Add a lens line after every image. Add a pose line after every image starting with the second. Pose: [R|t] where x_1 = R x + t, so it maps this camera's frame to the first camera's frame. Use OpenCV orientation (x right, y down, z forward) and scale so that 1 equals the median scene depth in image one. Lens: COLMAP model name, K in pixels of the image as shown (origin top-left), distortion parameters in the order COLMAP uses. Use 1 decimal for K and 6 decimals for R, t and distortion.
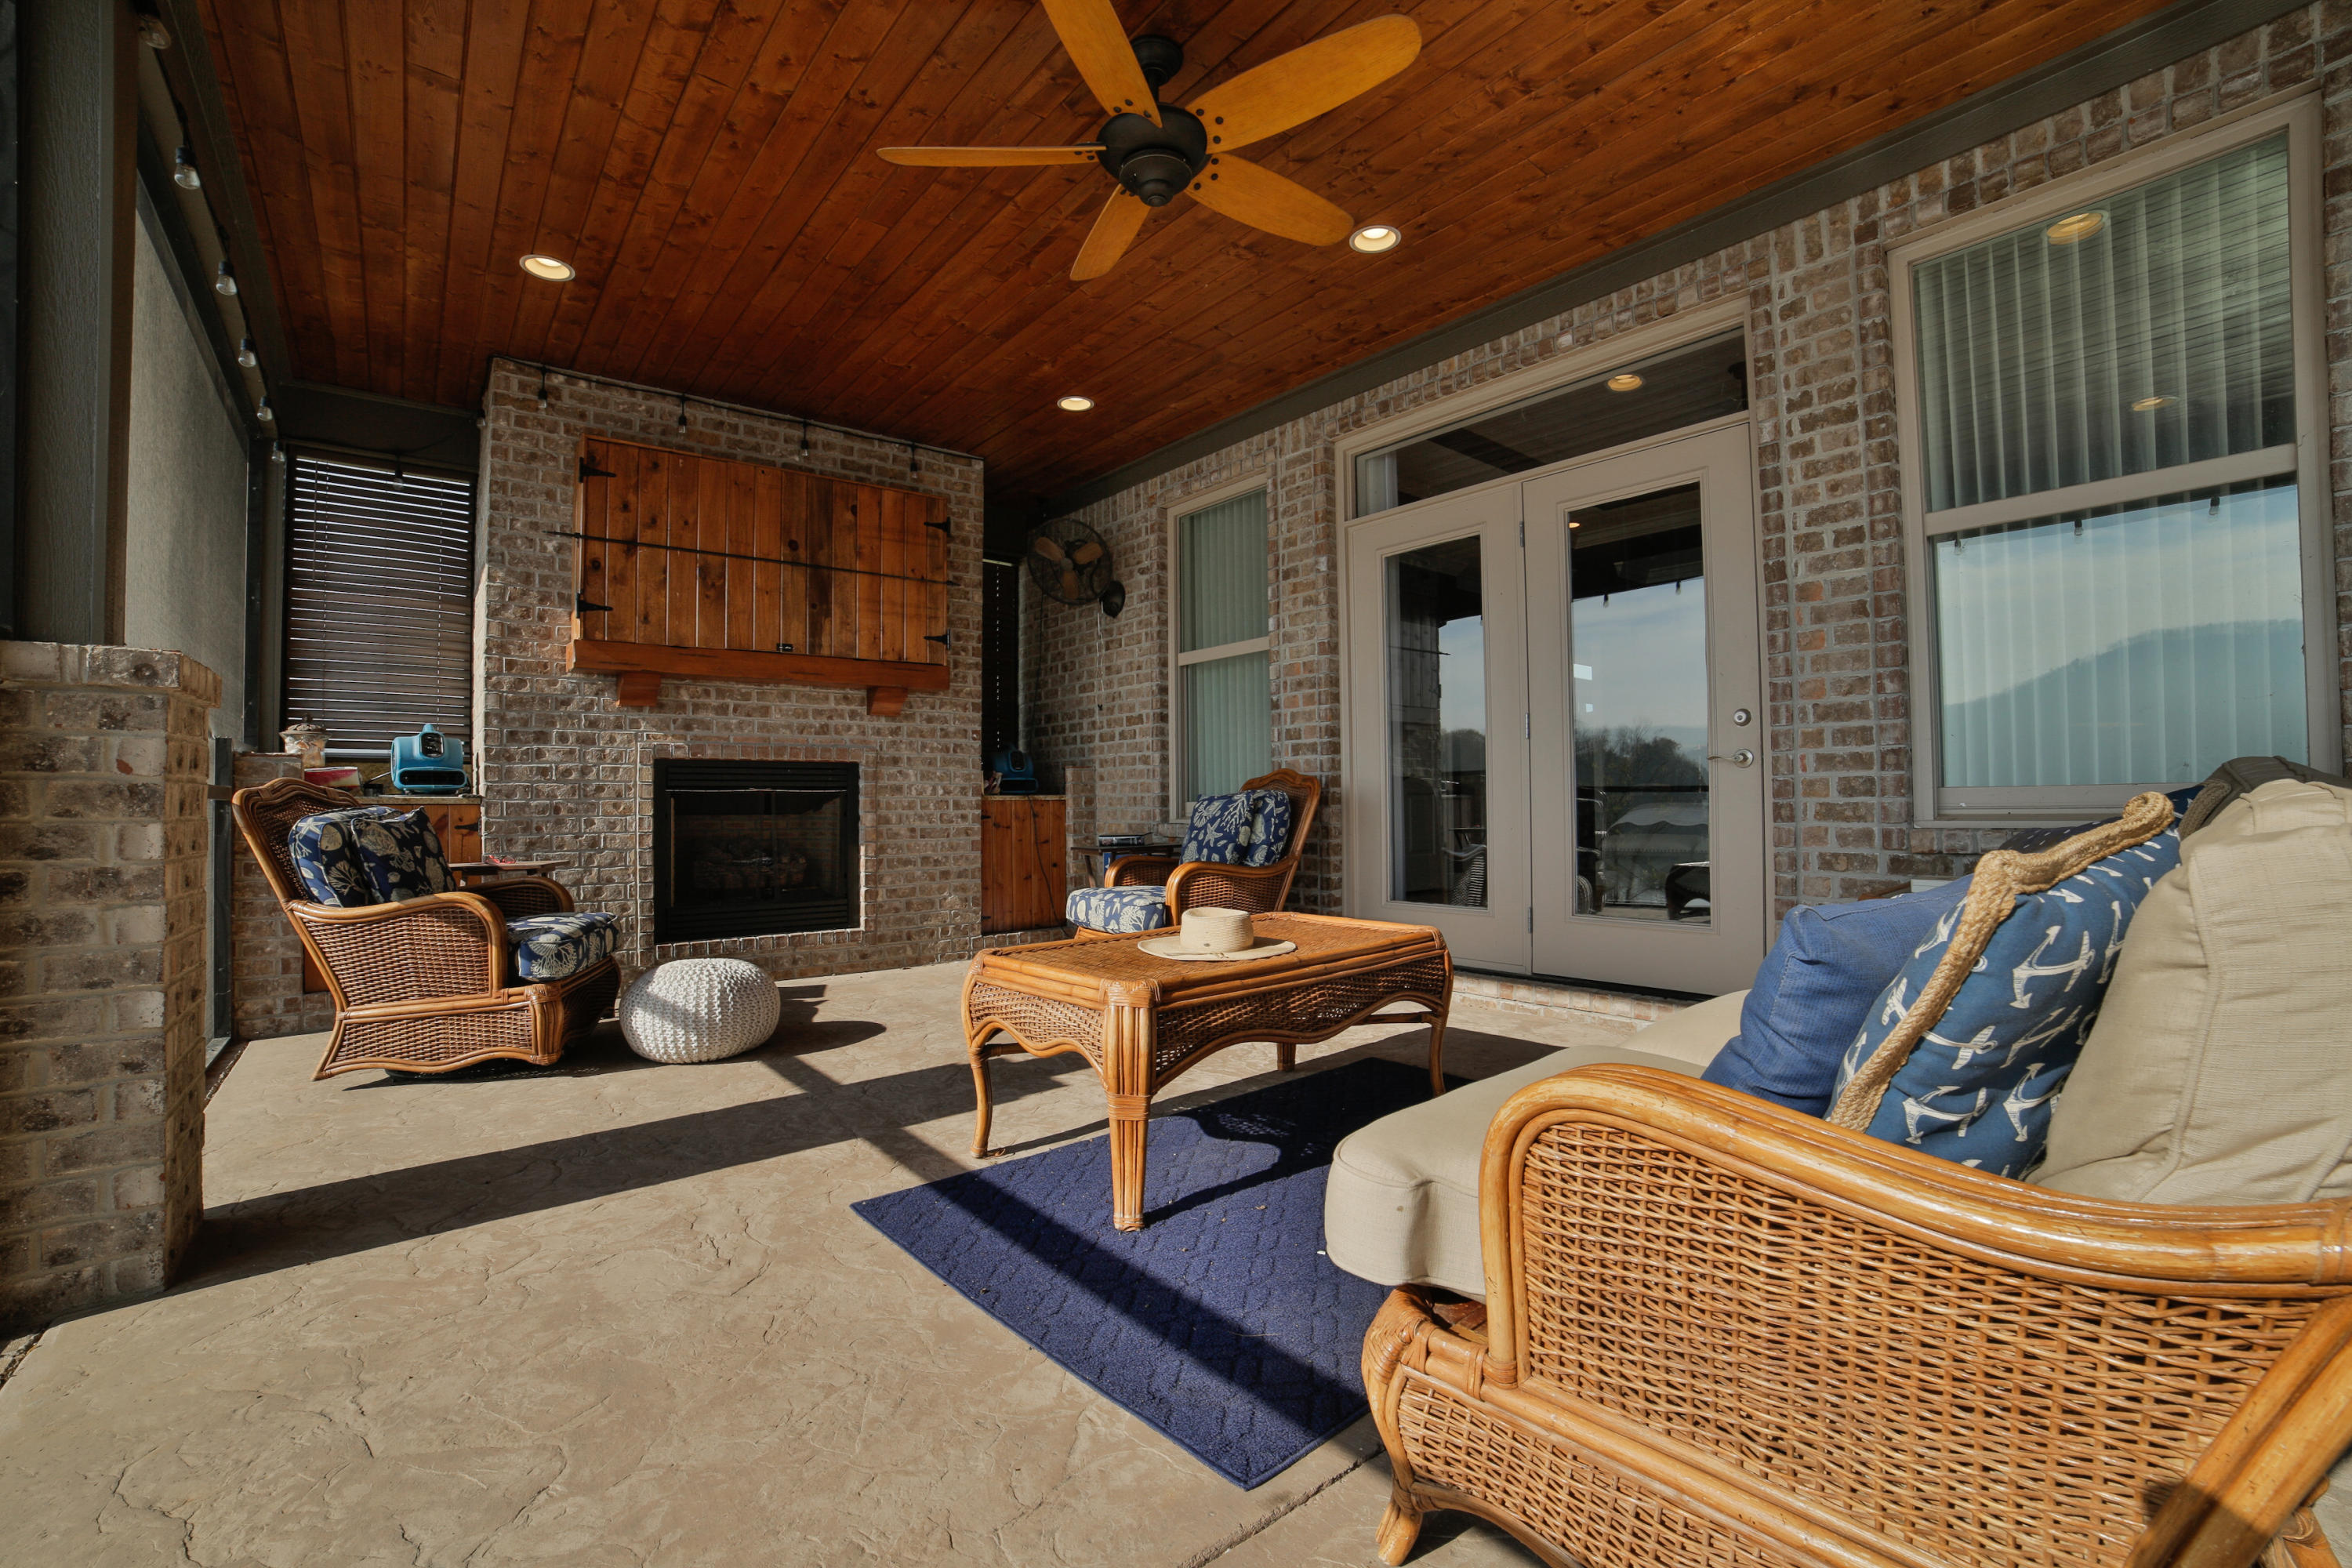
lens RADIAL K [[1006.3, 0, 1190.0], [0, 1006.3, 784.6], [0, 0, 1]] dist [-0.083772, 0.026612]
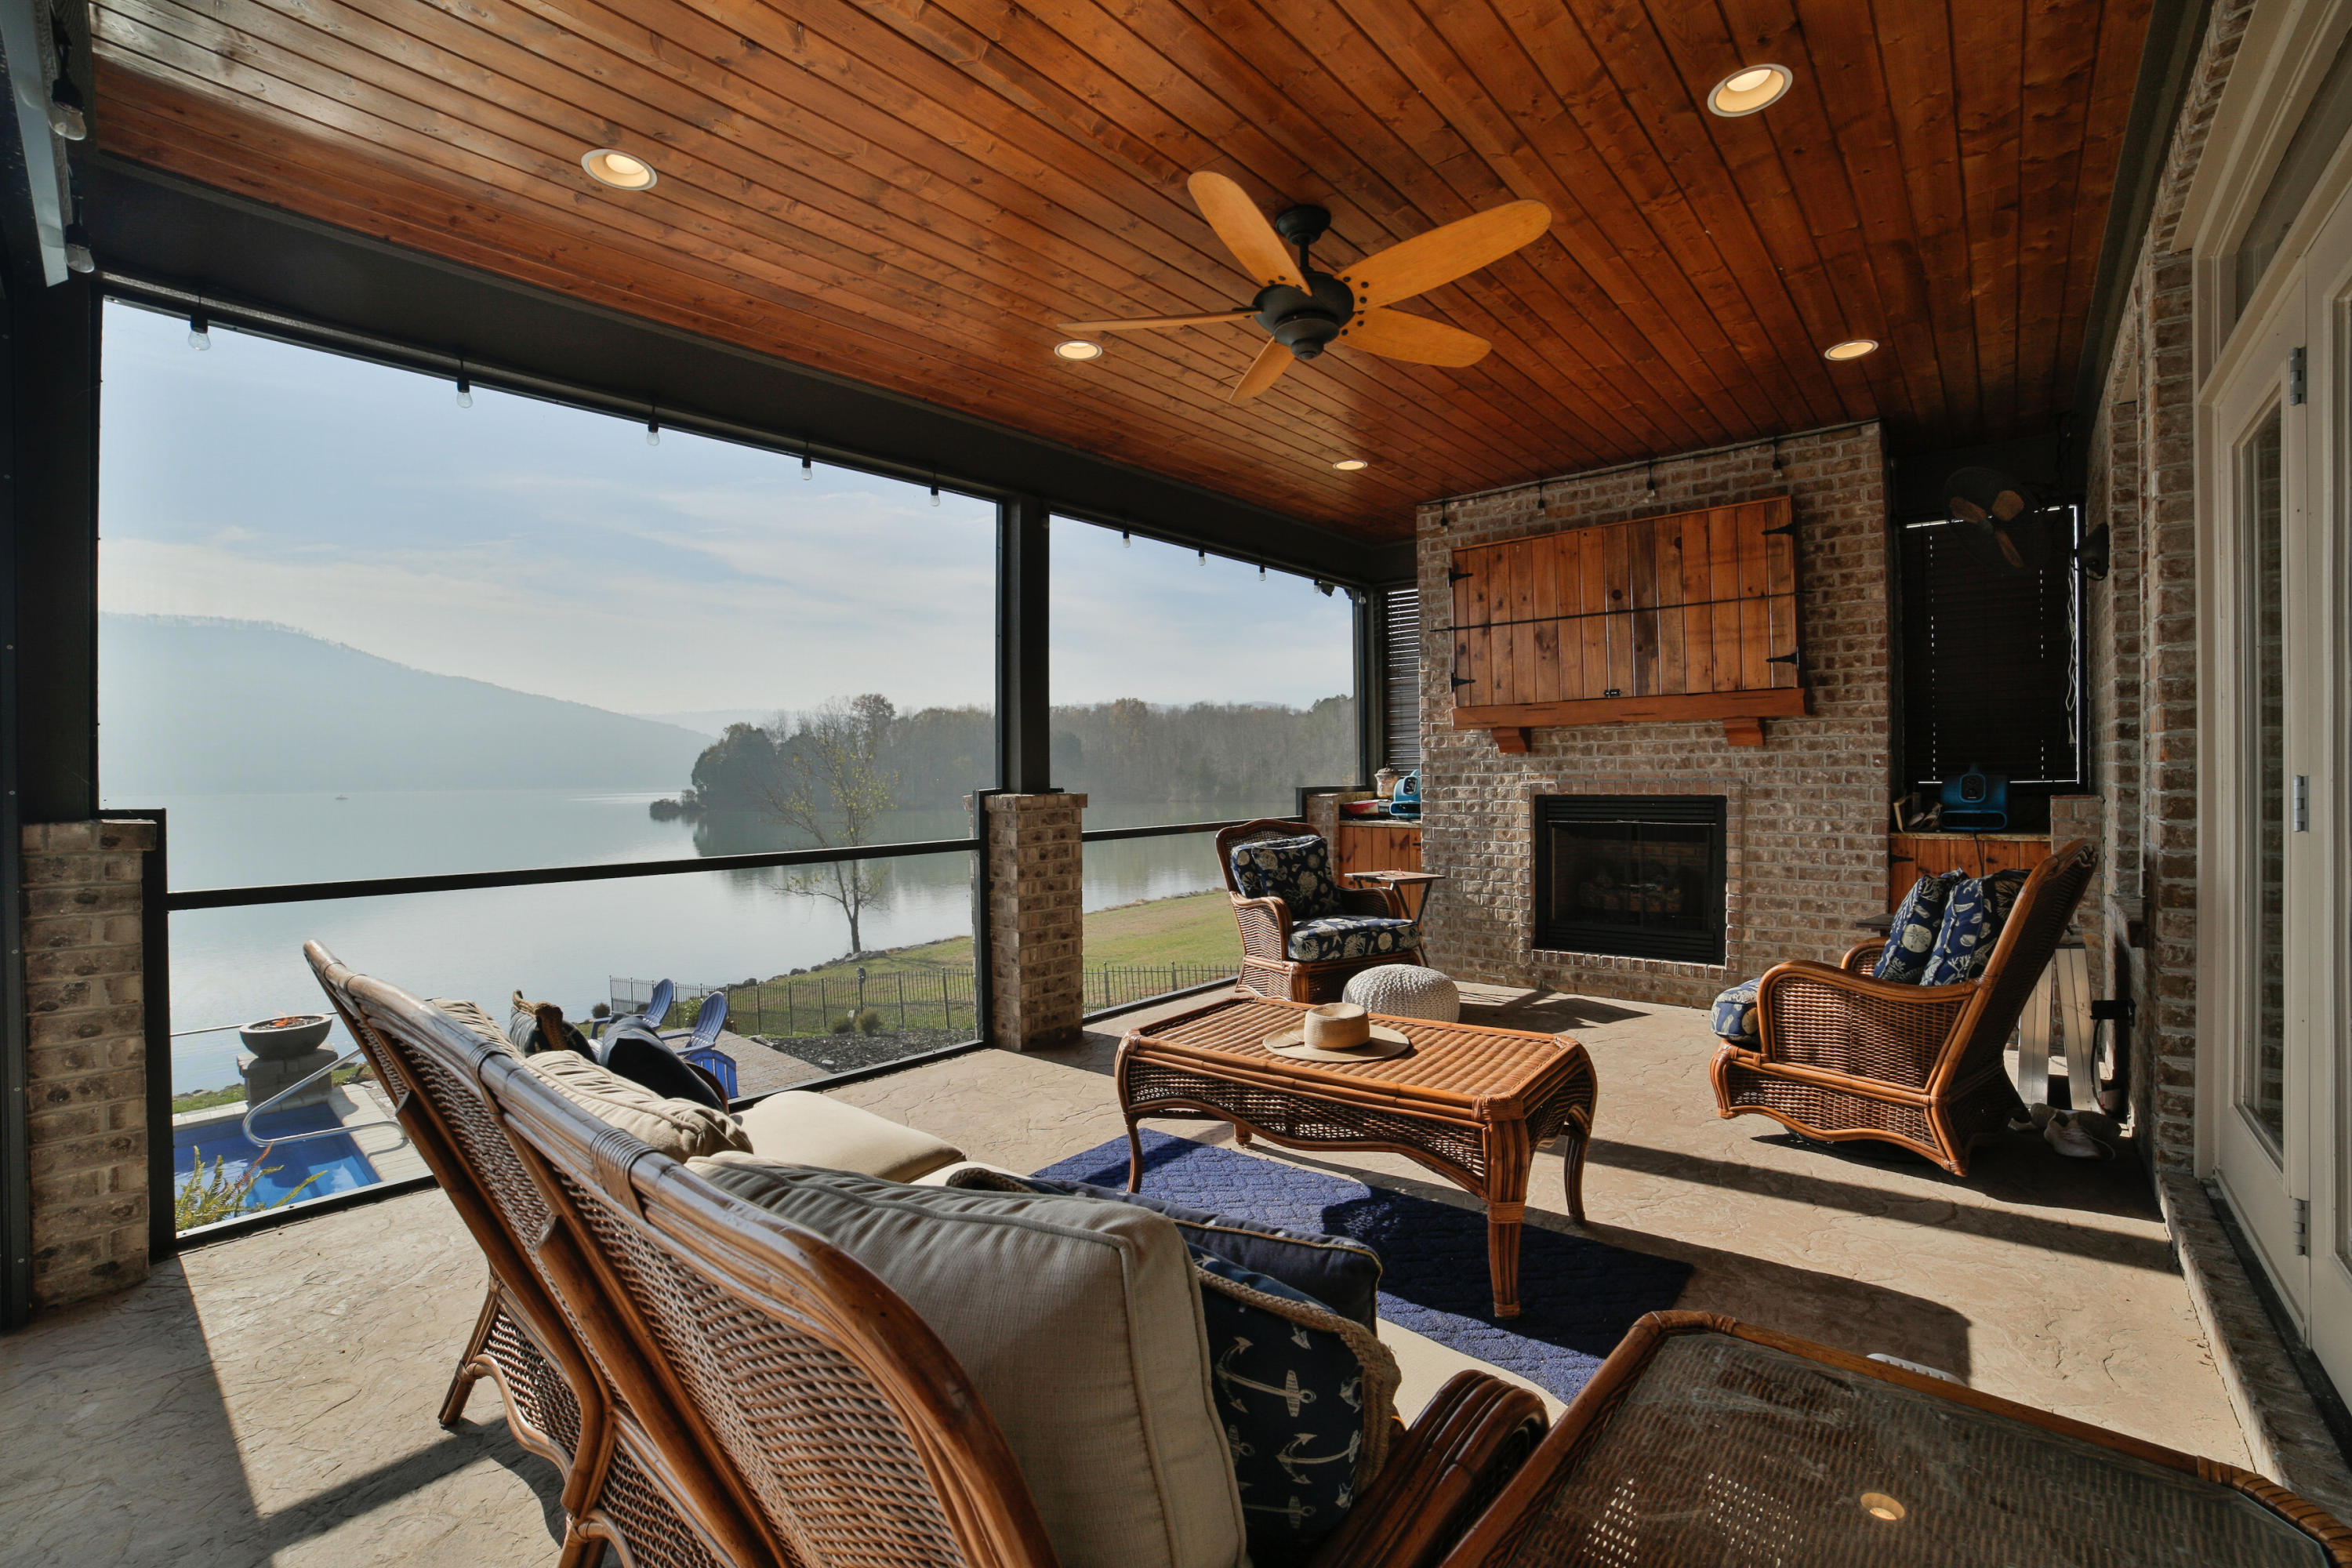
lens RADIAL K [[1006.3, 0, 1195.3], [0, 1006.3, 798.0], [0, 0, 1]] dist [-0.083772, 0.026612]
pose [[0.200043, 0.029807, -0.979334, 0.580717], [0.029259, 0.998910, 0.036379, -0.081274], [0.979350, -0.035932, 0.198953, 0.362070]]
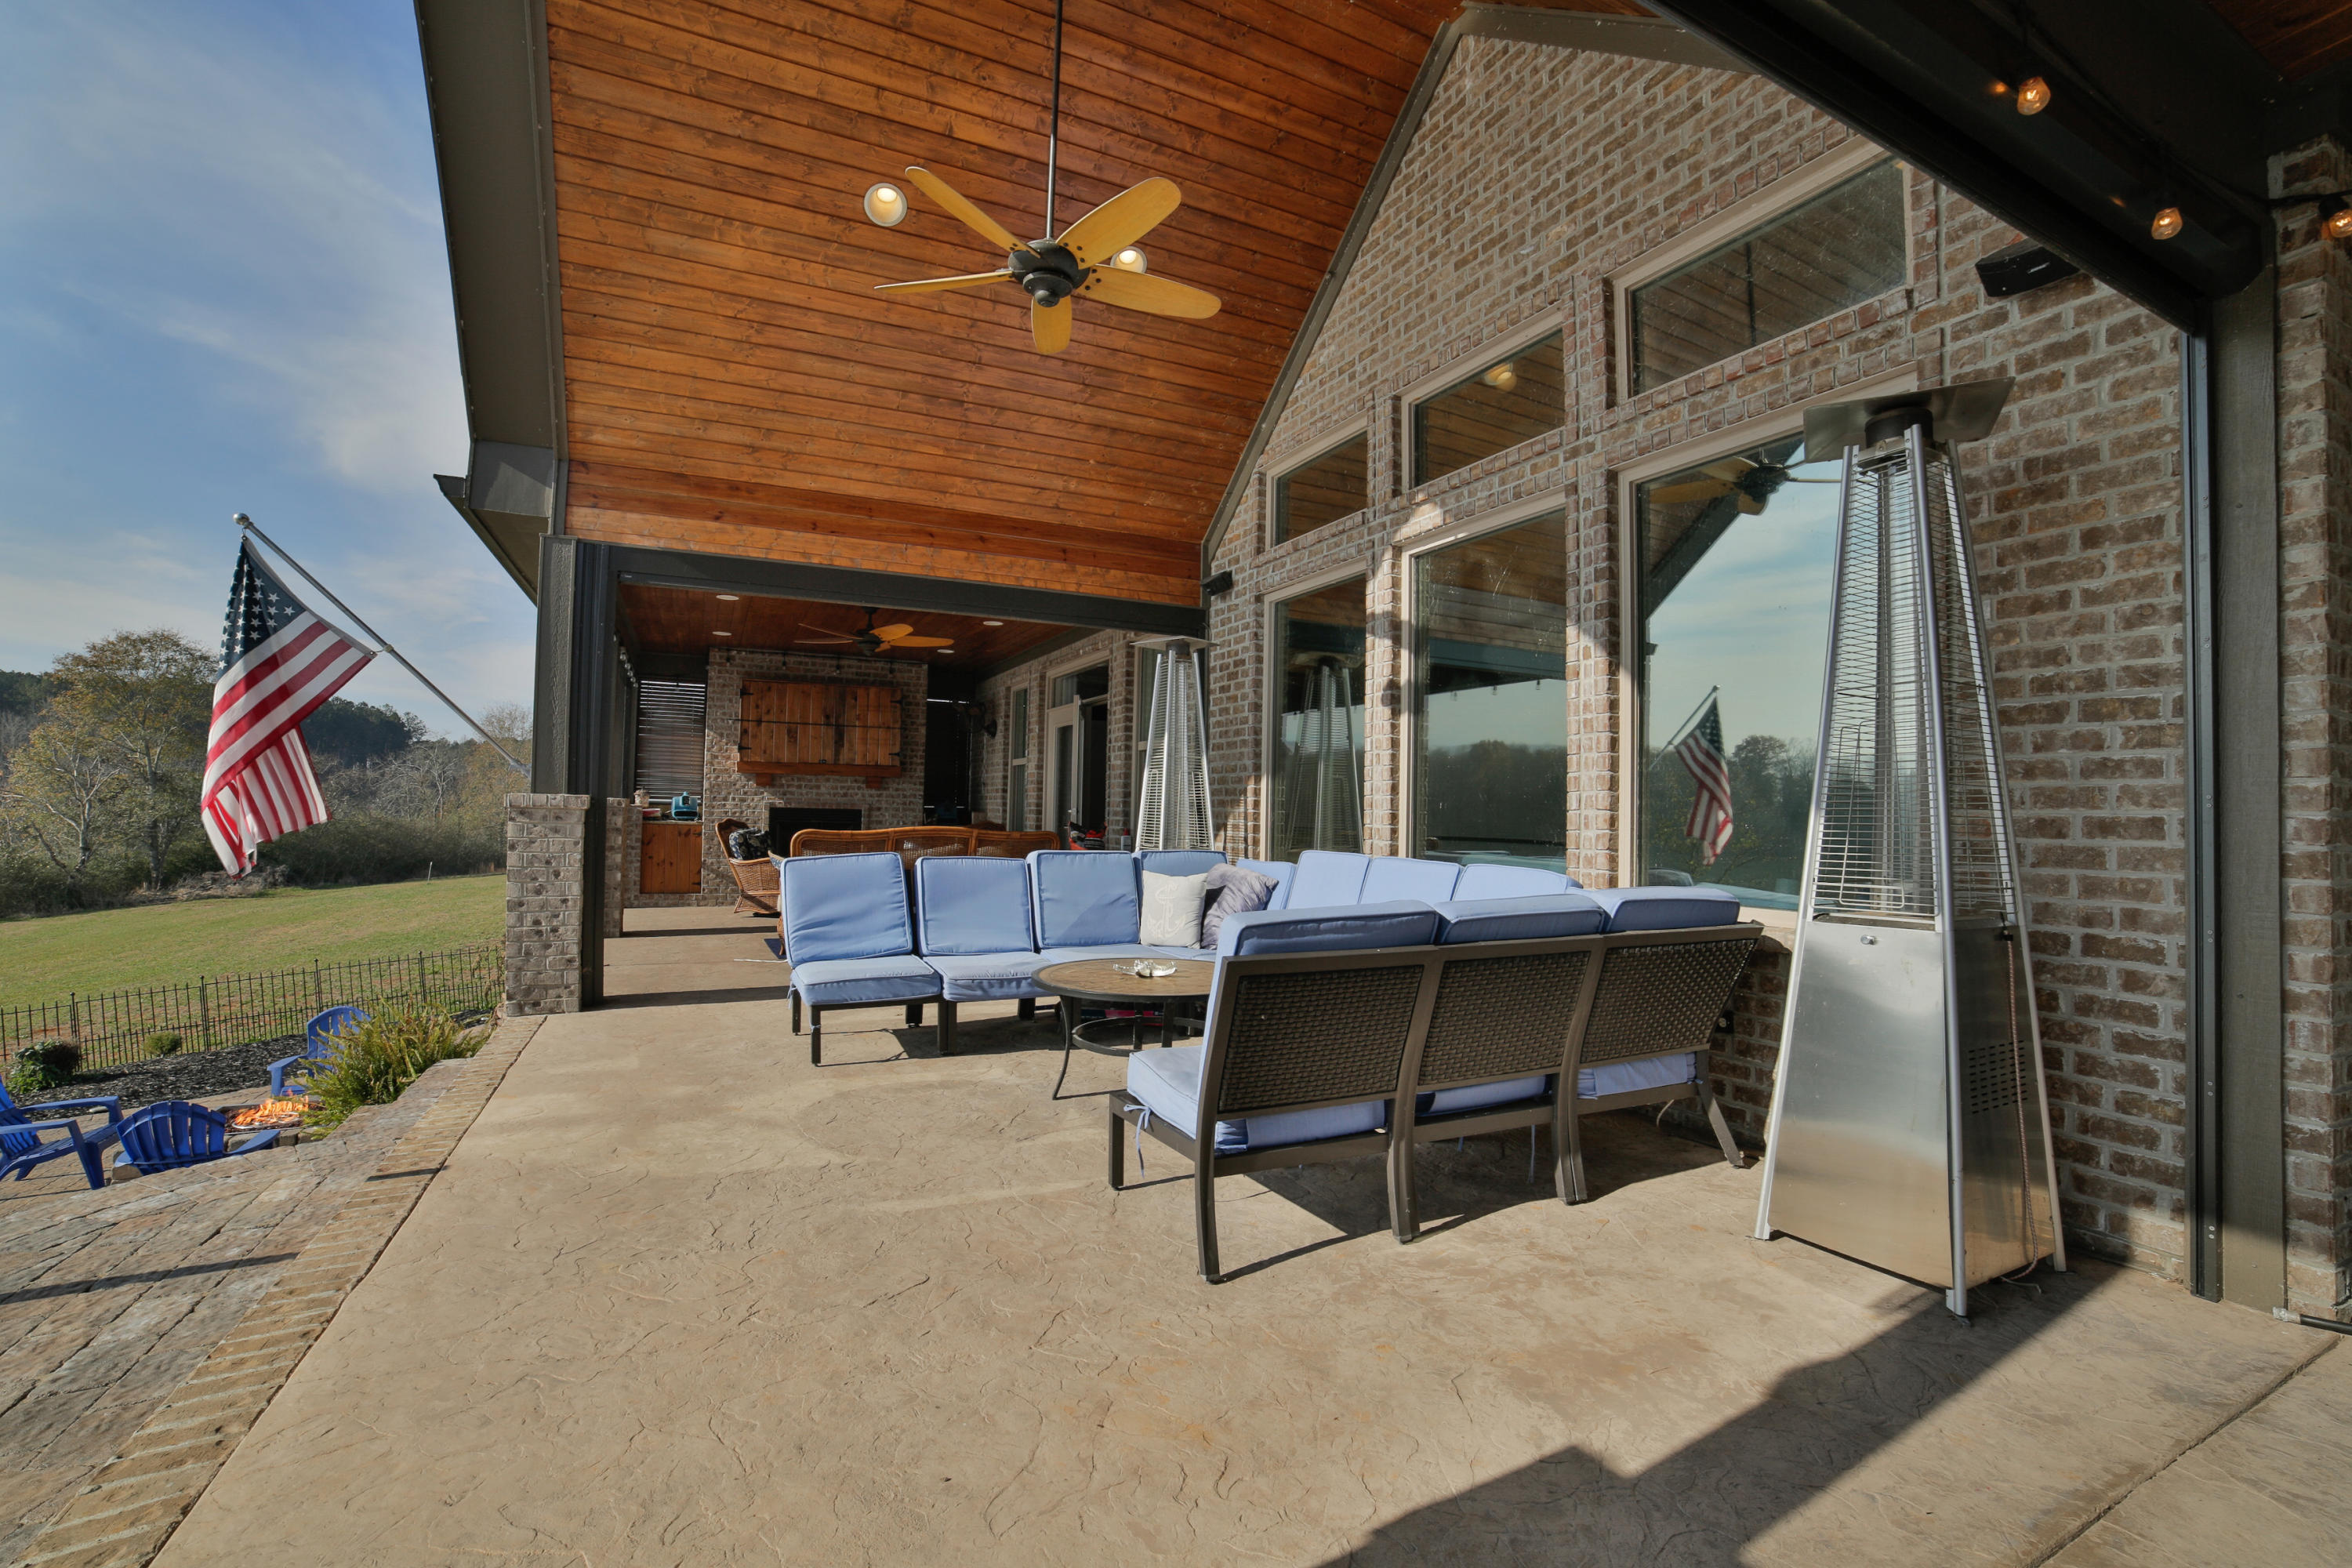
lens RADIAL K [[1006.3, 0, 1177.6], [0, 1006.3, 781.6], [0, 0, 1]] dist [-0.083772, 0.026612]
pose [[0.971962, 0.023758, -0.233936, 0.998151], [-0.026718, 0.999598, -0.009491, -0.095081], [0.233616, 0.015476, 0.972206, -1.133162]]
